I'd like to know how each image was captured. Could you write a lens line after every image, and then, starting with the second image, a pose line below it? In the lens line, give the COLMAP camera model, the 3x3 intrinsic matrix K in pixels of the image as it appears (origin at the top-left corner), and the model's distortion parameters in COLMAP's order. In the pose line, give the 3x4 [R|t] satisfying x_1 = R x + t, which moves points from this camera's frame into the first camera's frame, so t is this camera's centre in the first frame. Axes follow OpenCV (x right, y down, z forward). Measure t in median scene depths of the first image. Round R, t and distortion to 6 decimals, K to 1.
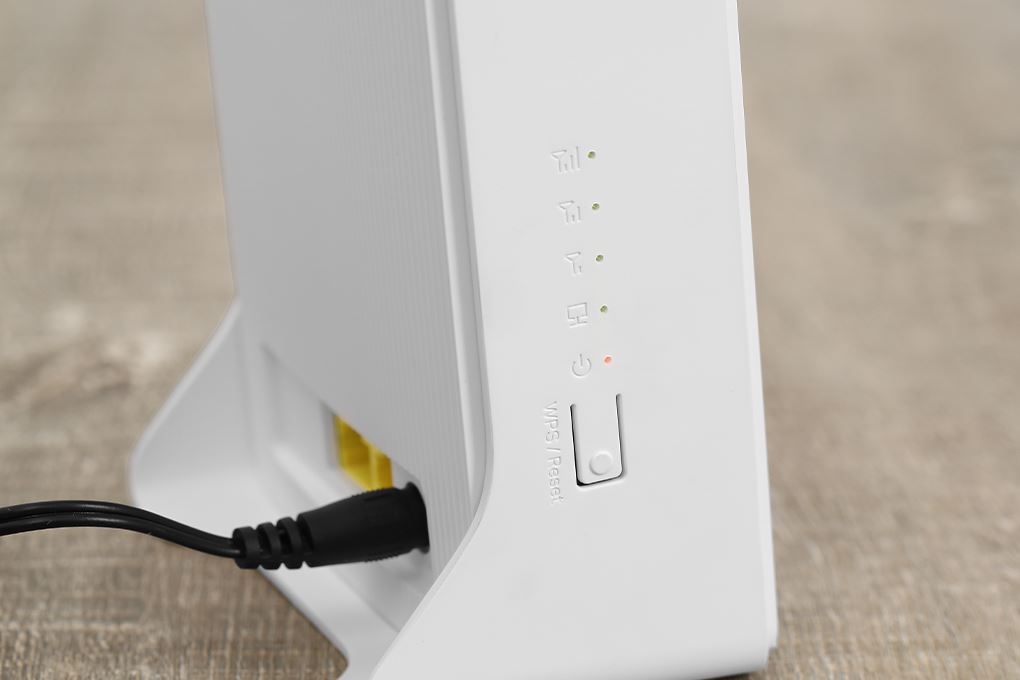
lens RADIAL K [[3066.6, 0, 510.0], [0, 3066.6, 340.0], [0, 0, 1]] dist [-0.510533, 10.616966]
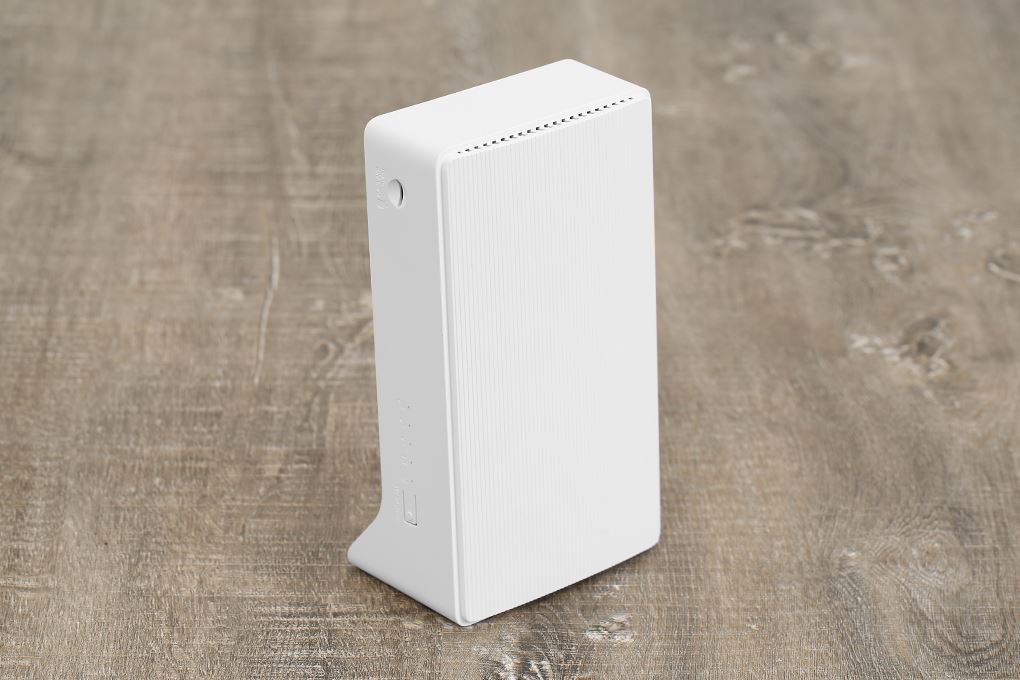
lens RADIAL K [[2947.3, 0, 510.0], [0, 2947.3, 340.0], [0, 0, 1]] dist [-0.075695, 1.701892]
pose [[0.998241, 0.030964, 0.050549, -0.168712], [-0.038033, 0.988630, 0.145477, -0.367855], [-0.045469, -0.147144, 0.988069, -1.526765]]
